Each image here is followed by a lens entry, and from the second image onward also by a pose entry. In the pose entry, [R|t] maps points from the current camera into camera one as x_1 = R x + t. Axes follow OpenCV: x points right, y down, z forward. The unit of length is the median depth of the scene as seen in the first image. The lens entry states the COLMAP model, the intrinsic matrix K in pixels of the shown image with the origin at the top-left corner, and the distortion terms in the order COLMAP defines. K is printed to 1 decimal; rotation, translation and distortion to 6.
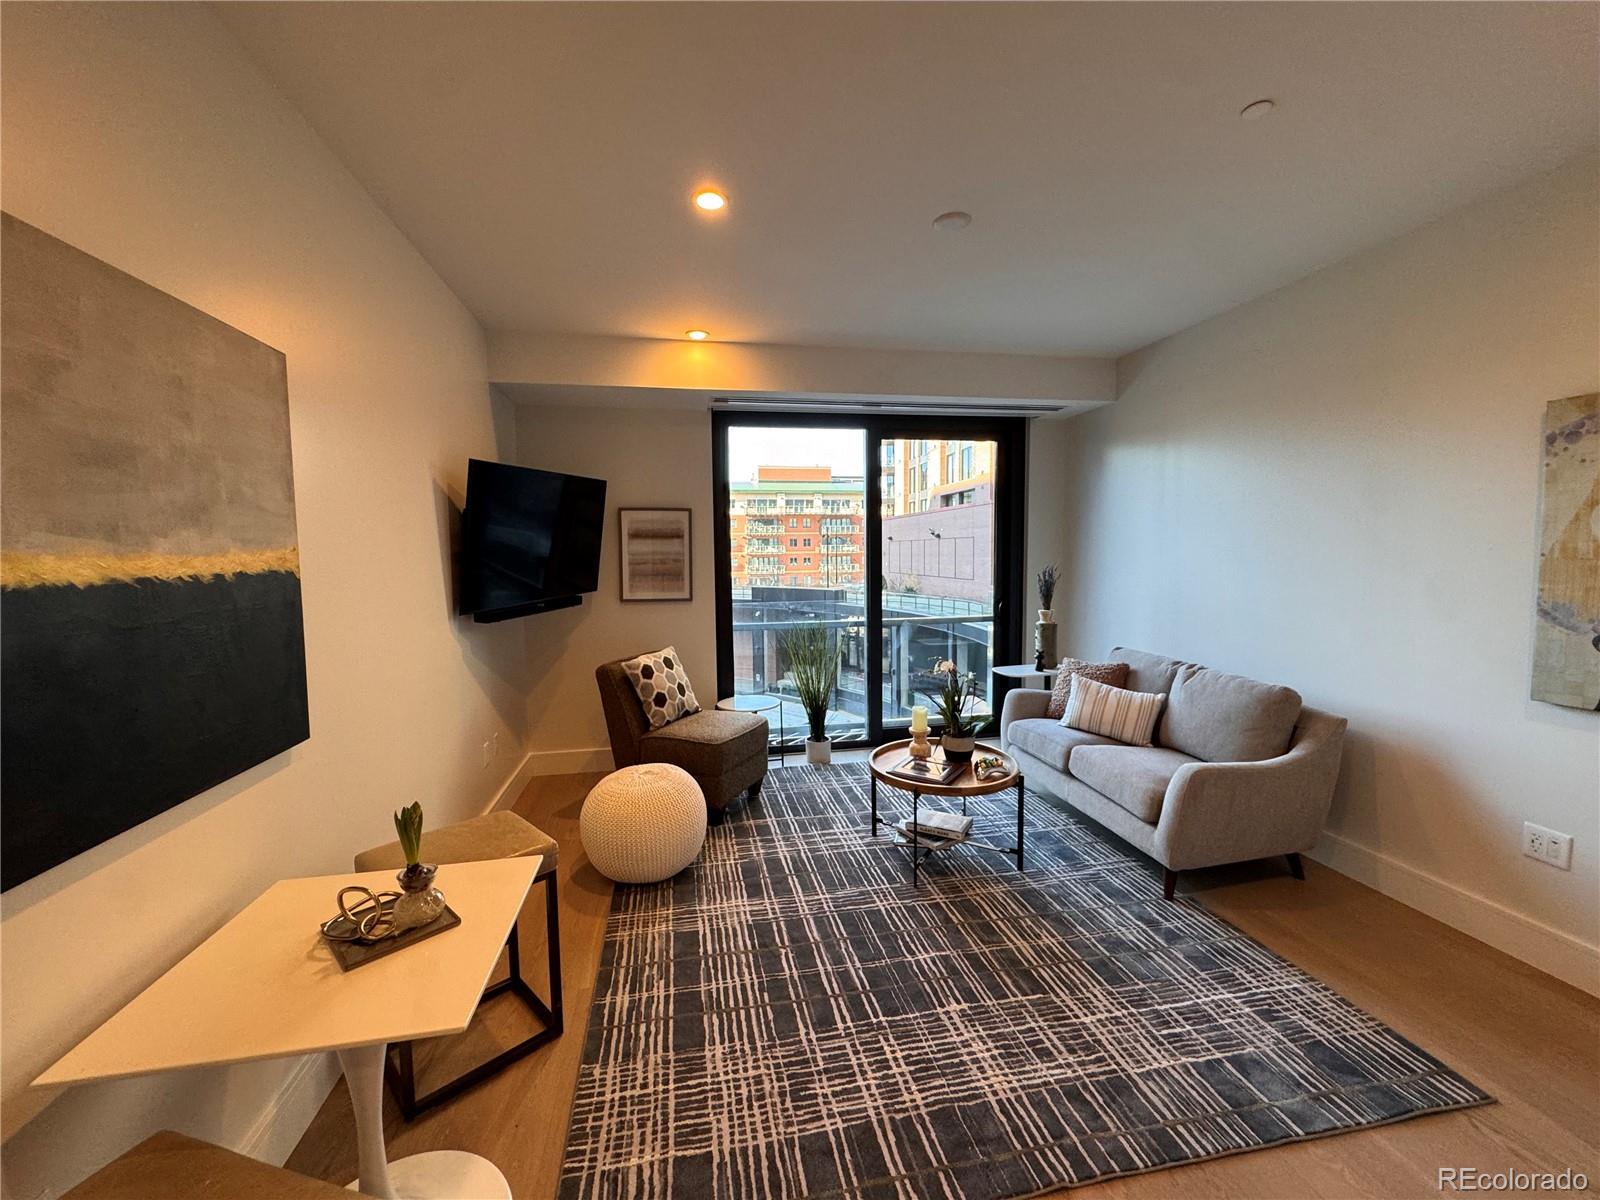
lens RADIAL K [[636.9, 0, 796.2], [0, 636.9, 597.5], [0, 0, 1]] dist [-0.002845, 0.000226]
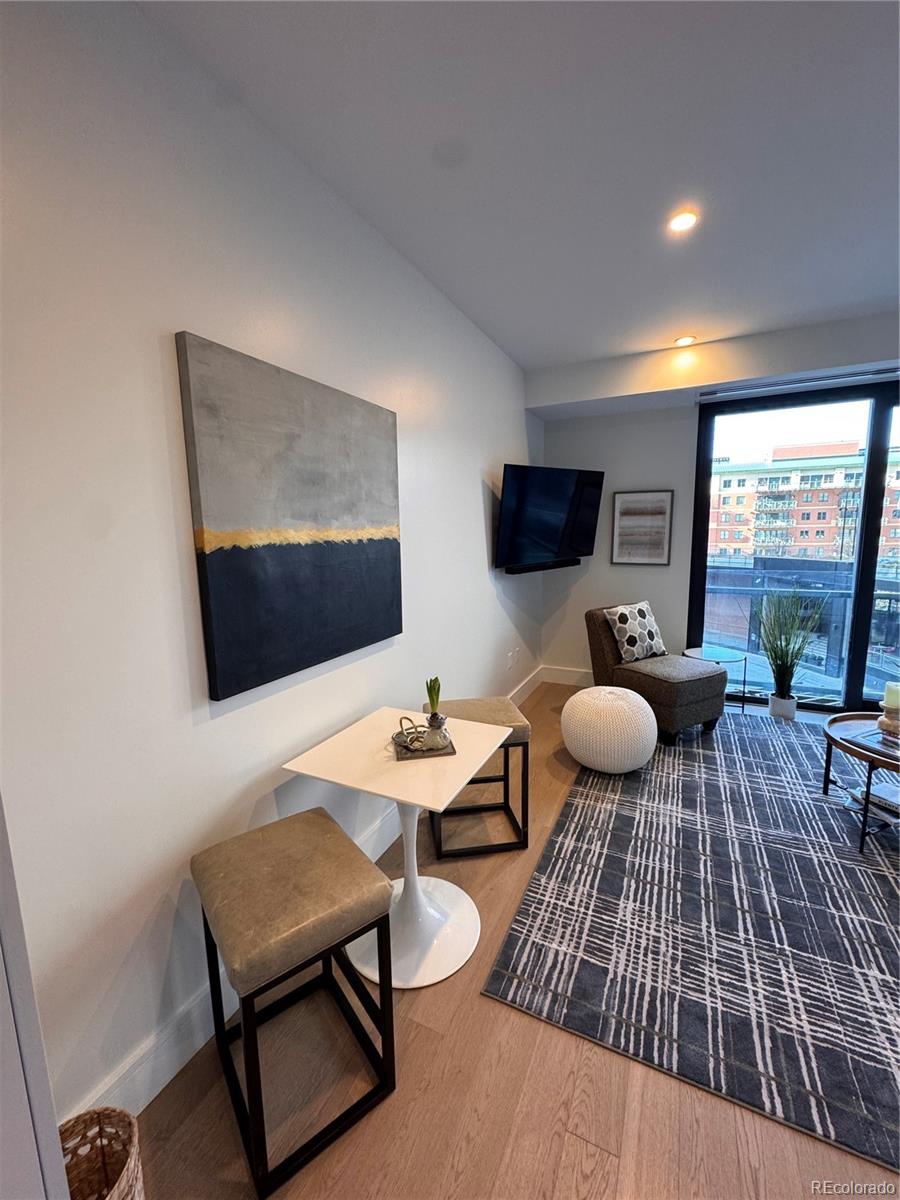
lens RADIAL K [[477.6, 0, 453.1], [0, 477.6, 597.3], [0, 0, 1]] dist [-0.002845, 0.000226]
pose [[0.804408, 0.081403, -0.588473, 0.088574], [-0.036357, 0.995457, 0.088002, -0.000498], [0.592963, -0.049395, 0.803713, 0.011397]]
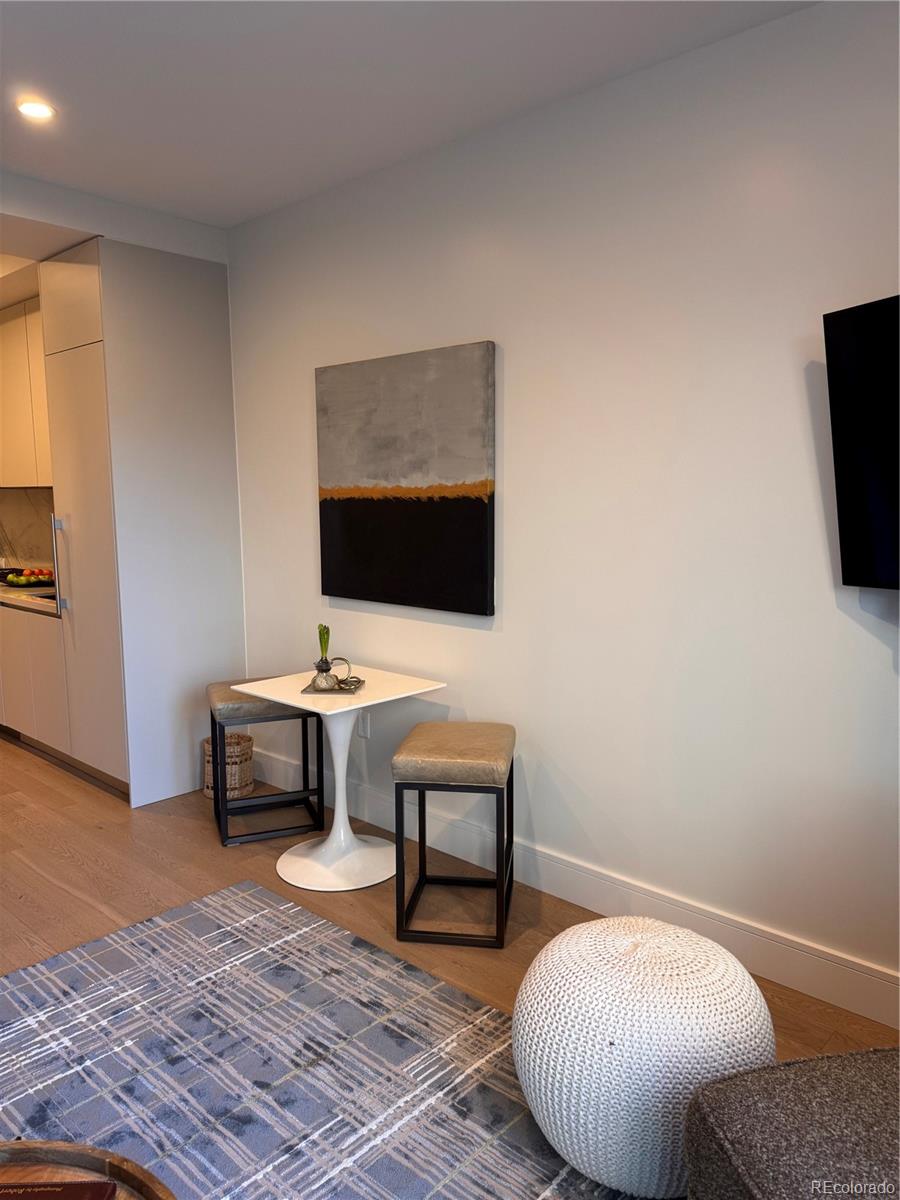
lens RADIAL K [[862.7, 0, 450.0], [0, 862.7, 600.0], [0, 0, 1]] dist [0.064344, -0.047791]
pose [[-0.807334, 0.096353, -0.582176, 0.290493], [-0.022901, 0.980720, 0.194073, -0.129571], [0.589651, 0.170014, -0.789562, 1.720683]]
